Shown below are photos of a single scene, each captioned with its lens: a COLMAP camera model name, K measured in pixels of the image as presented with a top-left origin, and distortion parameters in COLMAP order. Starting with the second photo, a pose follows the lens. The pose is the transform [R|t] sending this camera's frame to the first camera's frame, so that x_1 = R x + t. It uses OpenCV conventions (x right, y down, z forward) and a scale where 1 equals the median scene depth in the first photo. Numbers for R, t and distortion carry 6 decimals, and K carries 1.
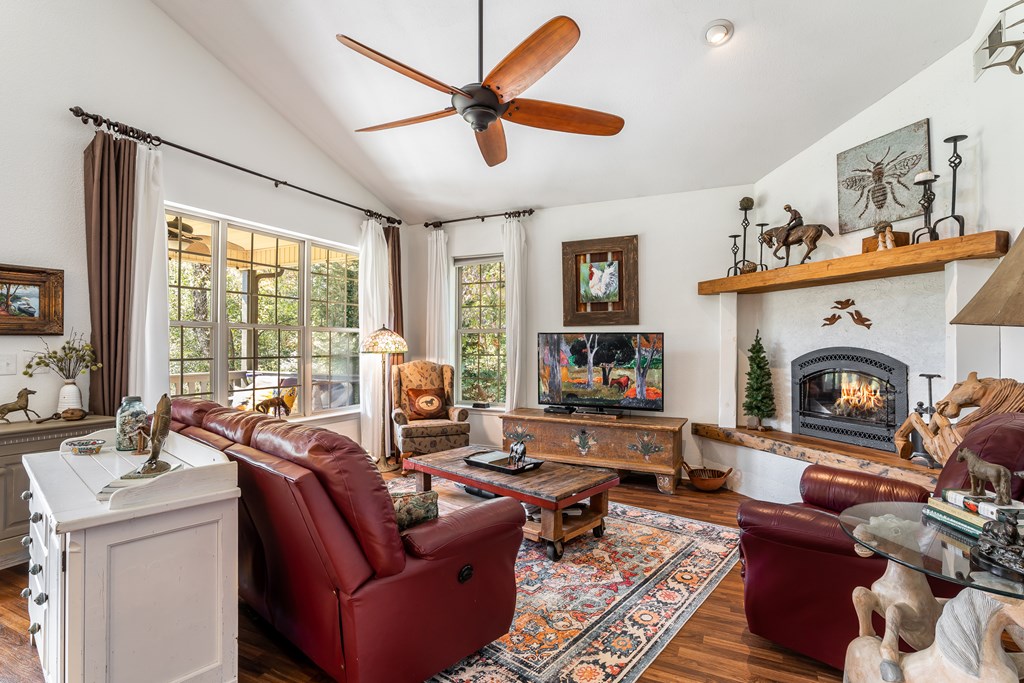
lens RADIAL K [[492.9, 0, 518.1], [0, 492.9, 338.2], [0, 0, 1]] dist [-0.022043, 0.004572]
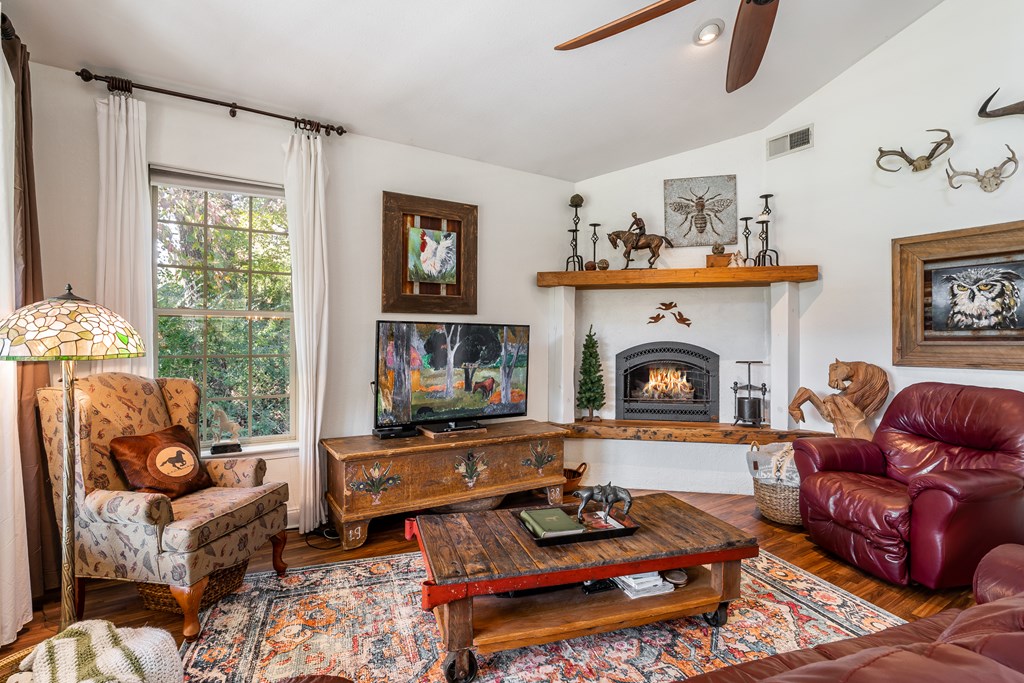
lens RADIAL K [[492.9, 0, 519.8], [0, 492.9, 337.9], [0, 0, 1]] dist [-0.022043, 0.004572]
pose [[0.534708, 0.004445, 0.845025, -0.447533], [-0.014822, 0.999882, 0.004119, 0.007393], [-0.844907, -0.014727, 0.534710, 0.532980]]
